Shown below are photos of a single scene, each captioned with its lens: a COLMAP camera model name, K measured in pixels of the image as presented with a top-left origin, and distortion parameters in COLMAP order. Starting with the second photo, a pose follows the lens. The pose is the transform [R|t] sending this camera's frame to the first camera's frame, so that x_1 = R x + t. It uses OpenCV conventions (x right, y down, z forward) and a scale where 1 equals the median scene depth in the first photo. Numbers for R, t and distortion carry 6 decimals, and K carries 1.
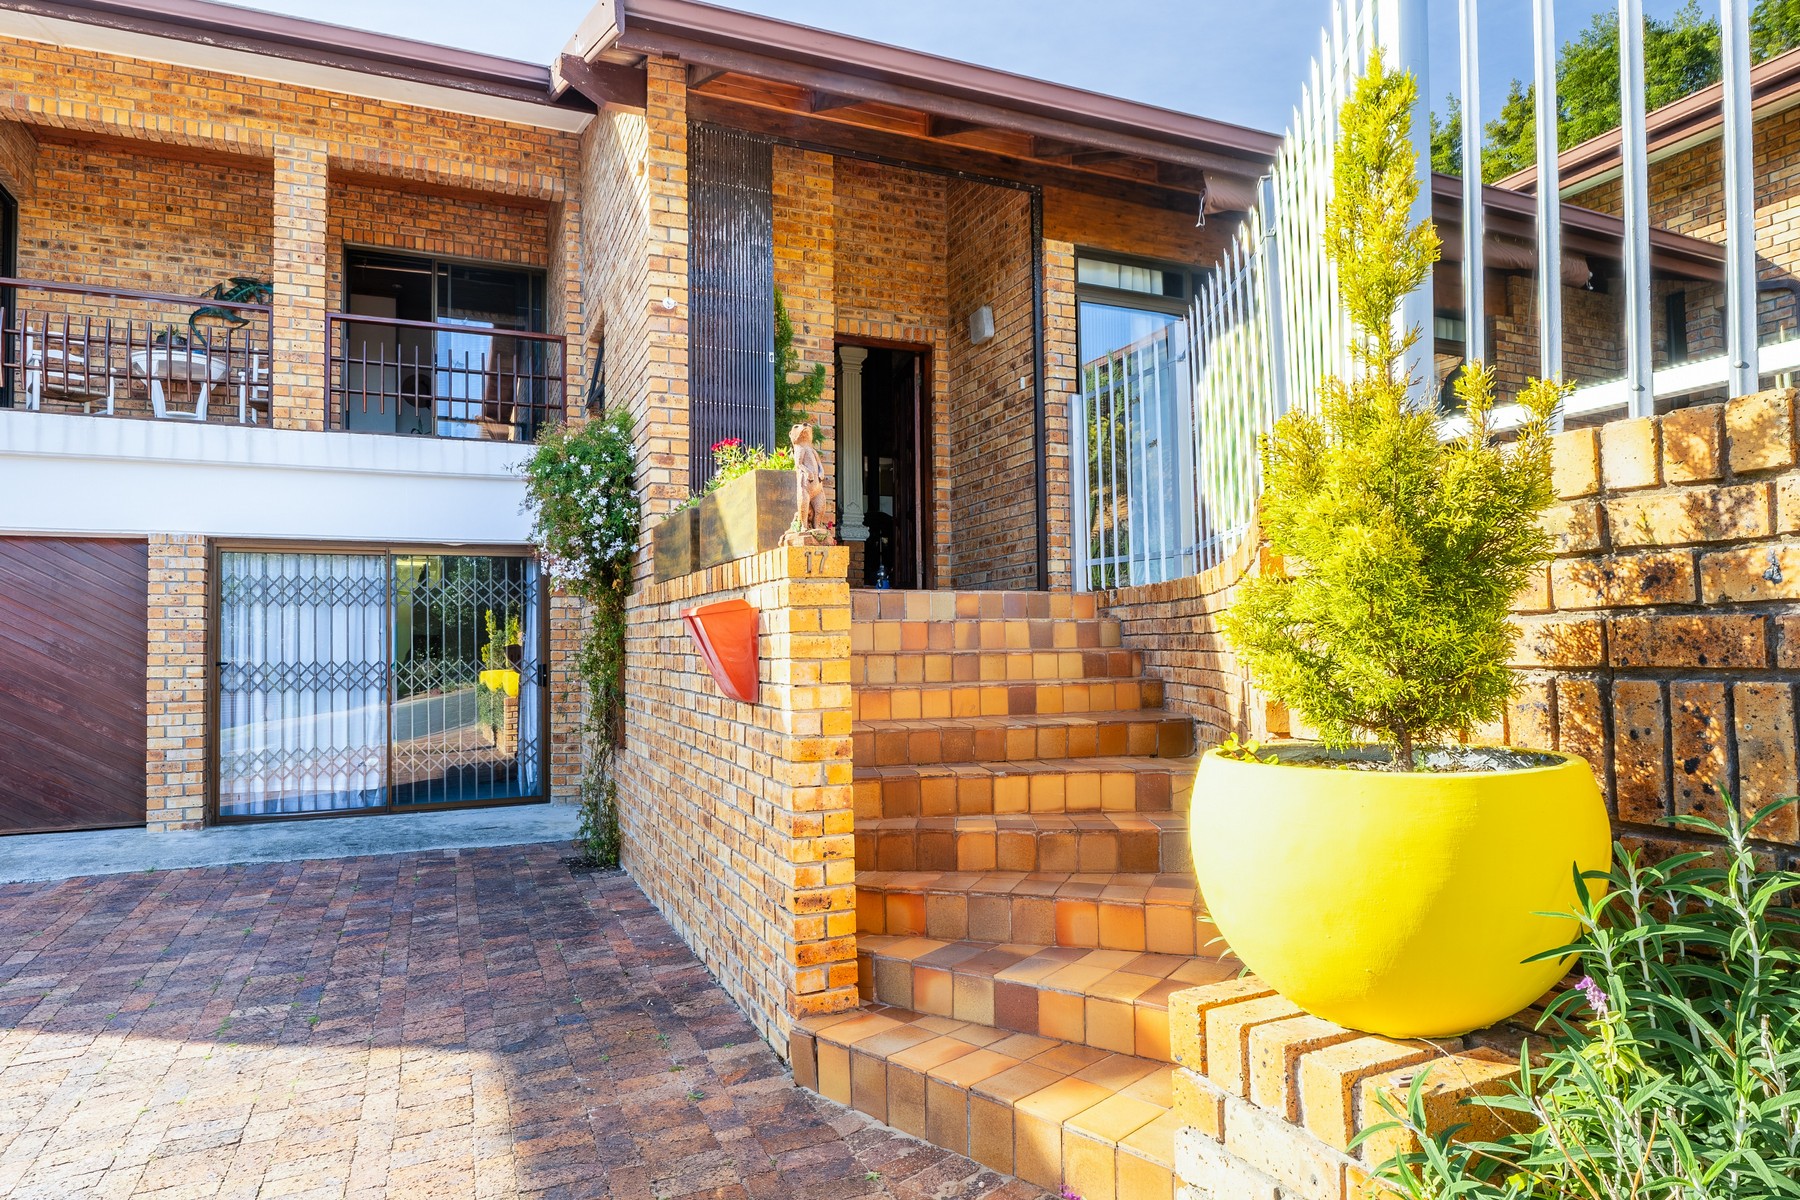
lens RADIAL K [[917.7, 0, 900.1], [0, 917.7, 599.8], [0, 0, 1]] dist [-0.017526, 0.001128]
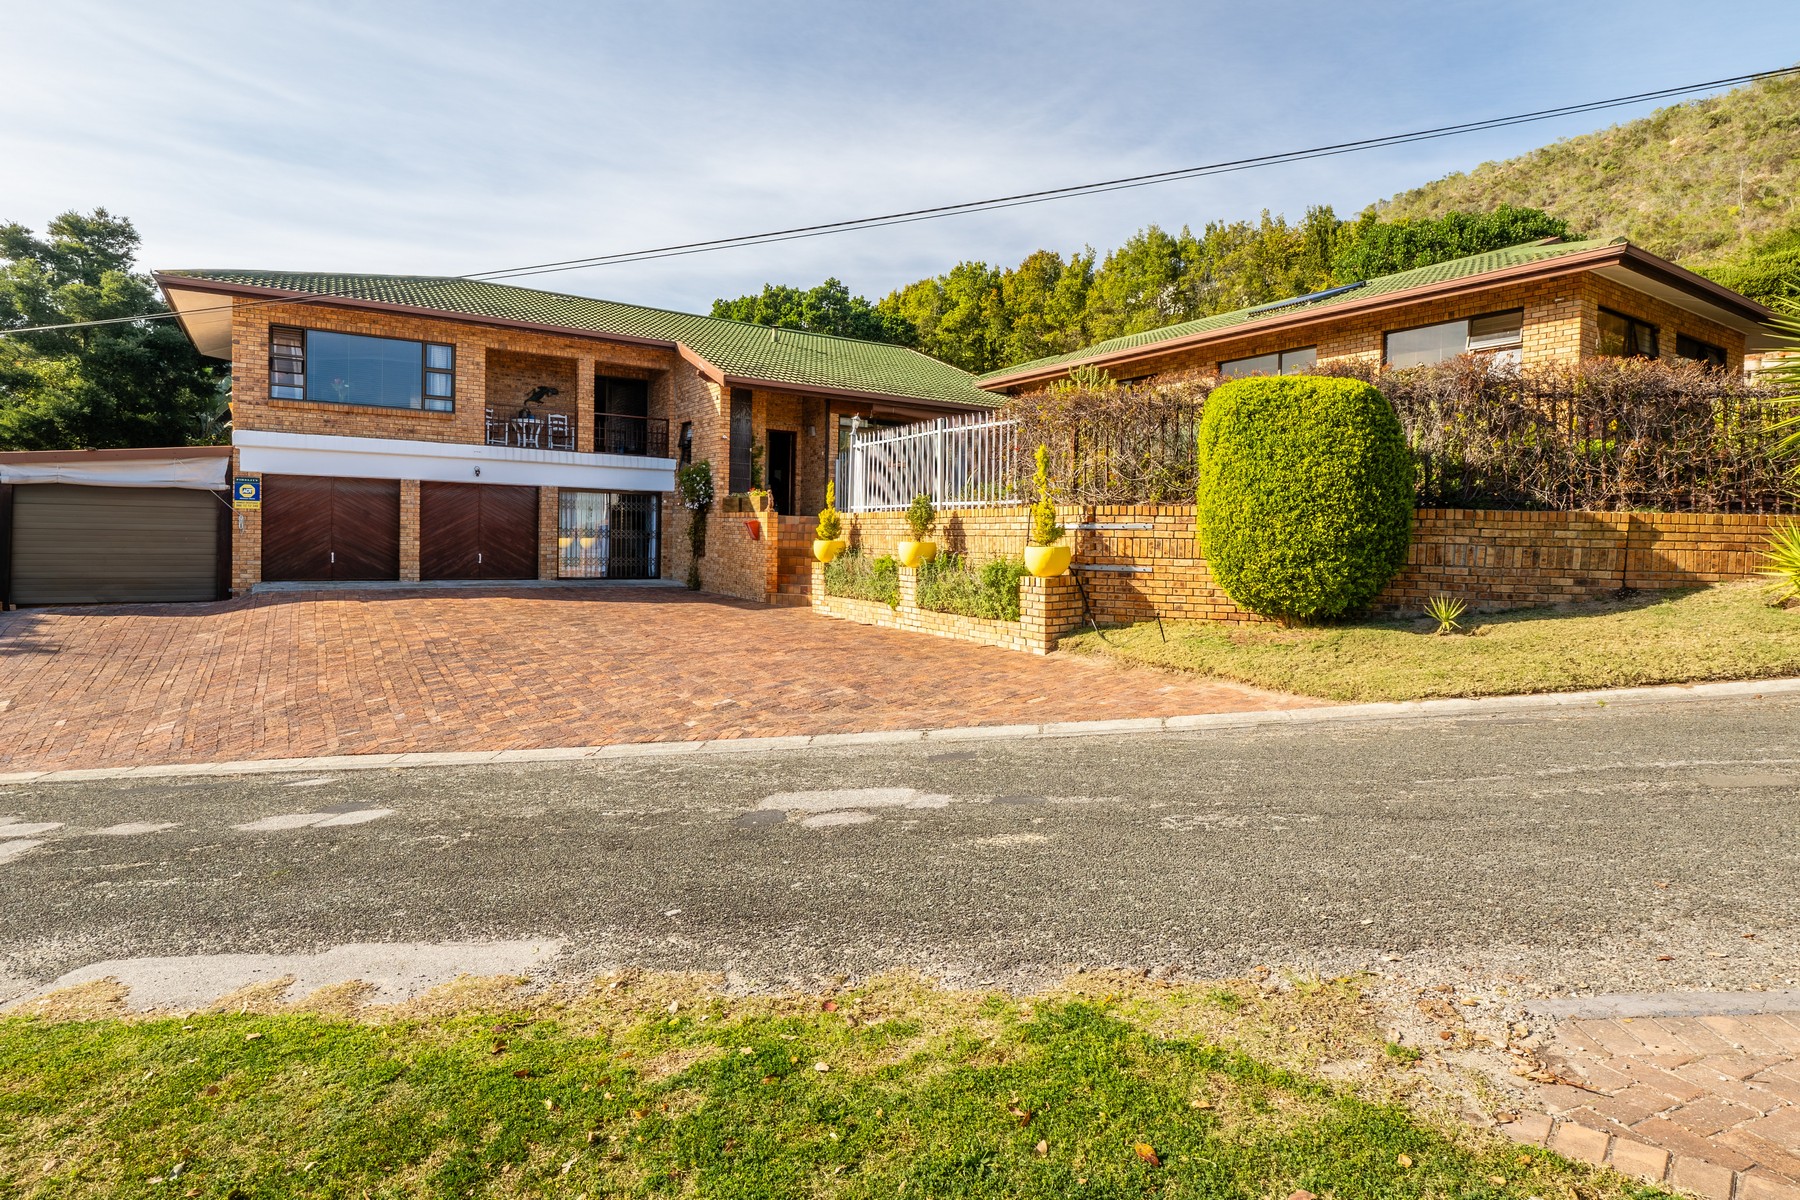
lens RADIAL K [[917.7, 0, 916.2], [0, 917.7, 591.8], [0, 0, 1]] dist [-0.017526, 0.001128]
pose [[0.986254, 0.025493, 0.163258, -0.064125], [-0.043897, 0.992946, 0.110139, -0.118407], [-0.159298, -0.115791, 0.980416, -2.429071]]
